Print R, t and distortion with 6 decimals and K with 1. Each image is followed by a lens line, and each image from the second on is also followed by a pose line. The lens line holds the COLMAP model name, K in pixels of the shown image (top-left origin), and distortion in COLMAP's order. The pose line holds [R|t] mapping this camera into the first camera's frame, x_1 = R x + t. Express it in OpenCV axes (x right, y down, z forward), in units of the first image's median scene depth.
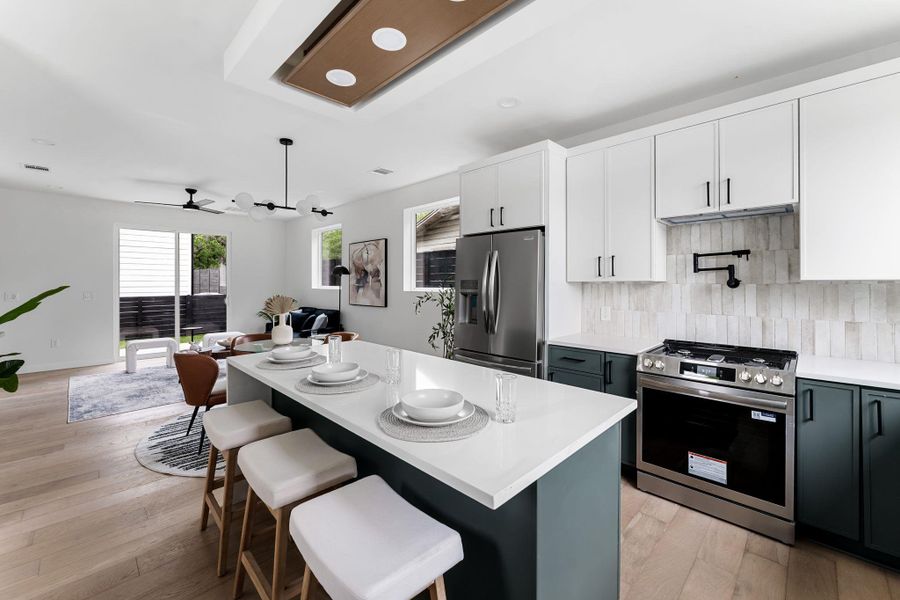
lens RADIAL K [[369.8, 0, 447.2], [0, 369.8, 281.1], [0, 0, 1]] dist [-0.001790, 0.000562]
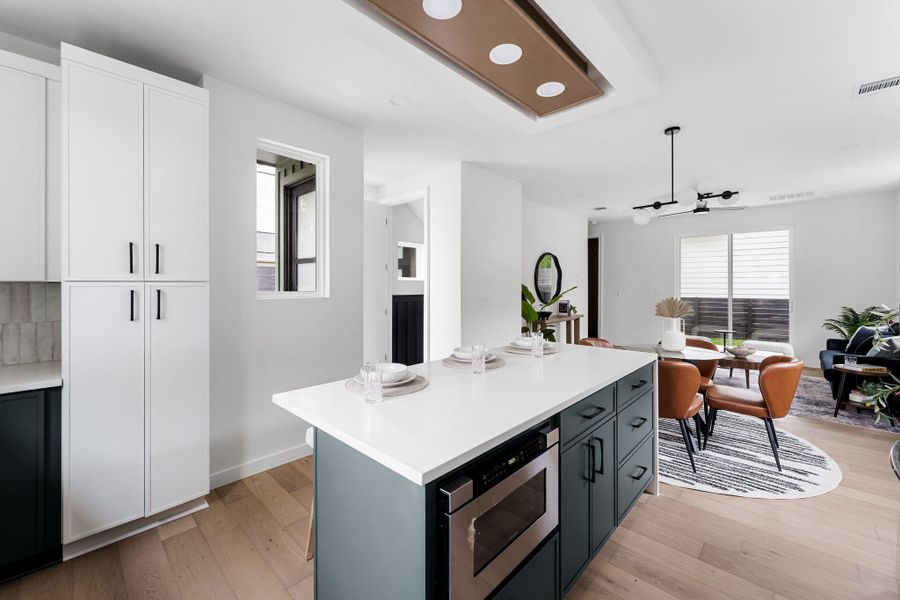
lens RADIAL K [[369.8, 0, 445.2], [0, 369.8, 285.8], [0, 0, 1]] dist [-0.001790, 0.000562]
pose [[0.029739, 0.000185, -0.999558, 0.275058], [0.006182, 0.999981, 0.000369, 0.002673], [0.999539, -0.006190, 0.029738, 0.241569]]
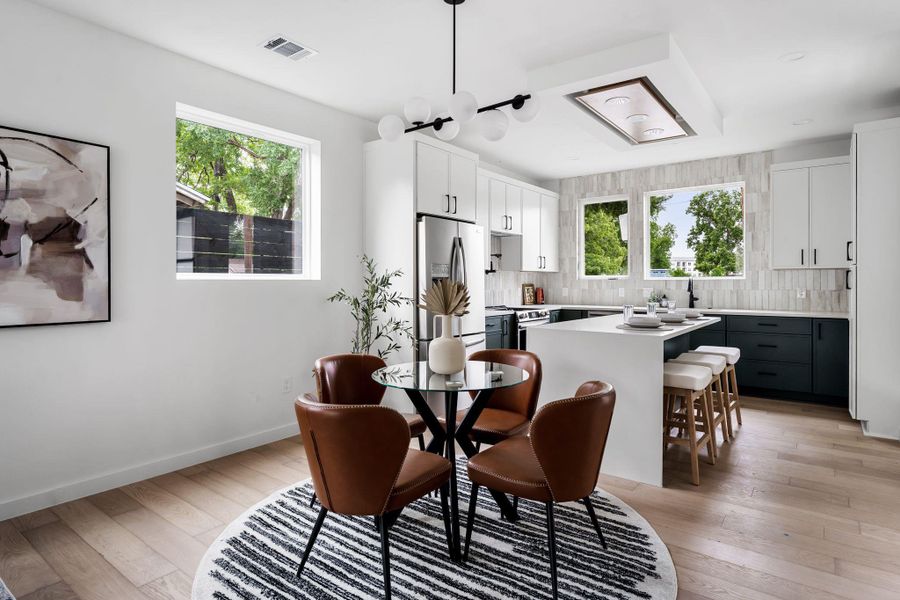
lens RADIAL K [[500.6, 0, 451.3], [0, 500.6, 283.7], [0, 0, 1]] dist [-0.003632, -0.000652]
pose [[-0.143218, -0.001621, 0.989690, -0.688790], [-0.005120, 0.999986, 0.000897, 0.025938], [-0.989678, -0.004939, -0.143224, 0.659583]]
